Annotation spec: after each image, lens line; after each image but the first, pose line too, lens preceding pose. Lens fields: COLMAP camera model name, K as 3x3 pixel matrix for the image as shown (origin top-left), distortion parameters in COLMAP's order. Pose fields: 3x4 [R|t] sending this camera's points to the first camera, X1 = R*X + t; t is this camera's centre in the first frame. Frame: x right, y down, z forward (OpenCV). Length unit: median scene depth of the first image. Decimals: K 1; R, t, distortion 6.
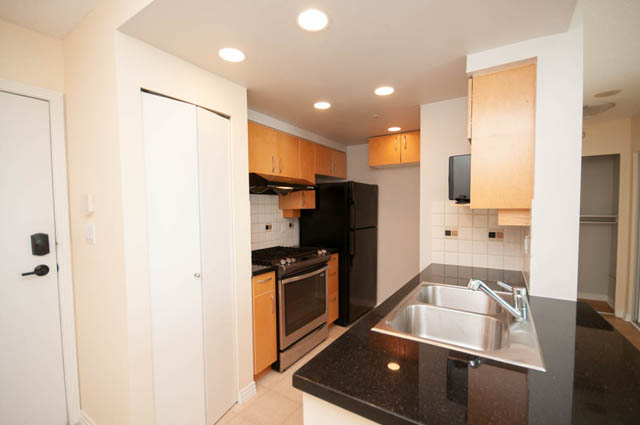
lens RADIAL K [[294.6, 0, 329.0], [0, 294.6, 218.4], [0, 0, 1]] dist [0.005283, -0.008988]
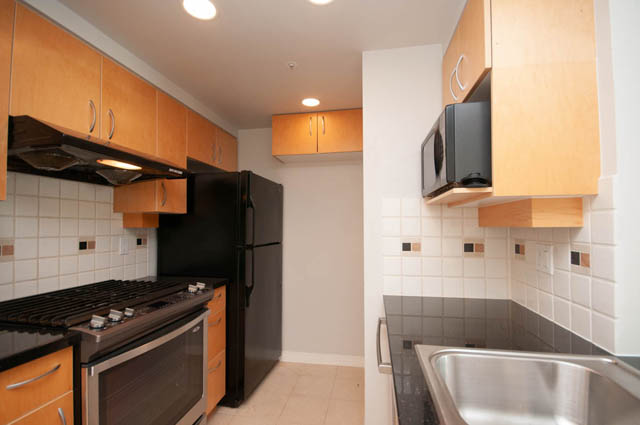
lens RADIAL K [[294.6, 0, 321.5], [0, 294.6, 221.0], [0, 0, 1]] dist [0.005283, -0.008988]
pose [[0.933714, 0.010693, 0.357860, -0.004227], [0.011479, 0.998146, -0.059777, 0.026074], [-0.357836, 0.059922, 0.931860, 0.405569]]
